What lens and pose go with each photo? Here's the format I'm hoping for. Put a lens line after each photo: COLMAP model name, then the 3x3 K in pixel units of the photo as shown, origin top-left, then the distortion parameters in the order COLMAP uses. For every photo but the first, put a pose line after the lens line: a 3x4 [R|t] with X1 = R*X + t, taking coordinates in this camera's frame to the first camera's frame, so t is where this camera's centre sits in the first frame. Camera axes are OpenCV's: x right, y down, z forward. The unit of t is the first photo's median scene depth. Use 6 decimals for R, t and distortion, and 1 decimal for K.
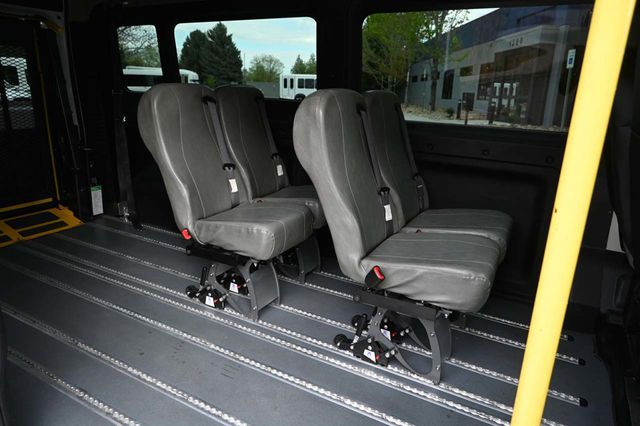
lens RADIAL K [[436.7, 0, 320.0], [0, 436.7, 213.0], [0, 0, 1]] dist [-0.001617, 0.000780]
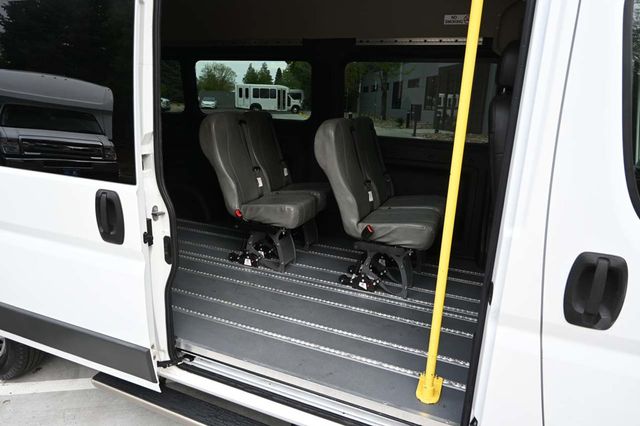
lens RADIAL K [[436.7, 0, 320.0], [0, 436.7, 213.0], [0, 0, 1]] dist [-0.001617, 0.000780]
pose [[0.994246, -0.022861, 0.104657, -0.164798], [0.024737, 0.999555, -0.016661, 0.071012], [-0.104229, 0.019154, 0.994369, -0.461934]]
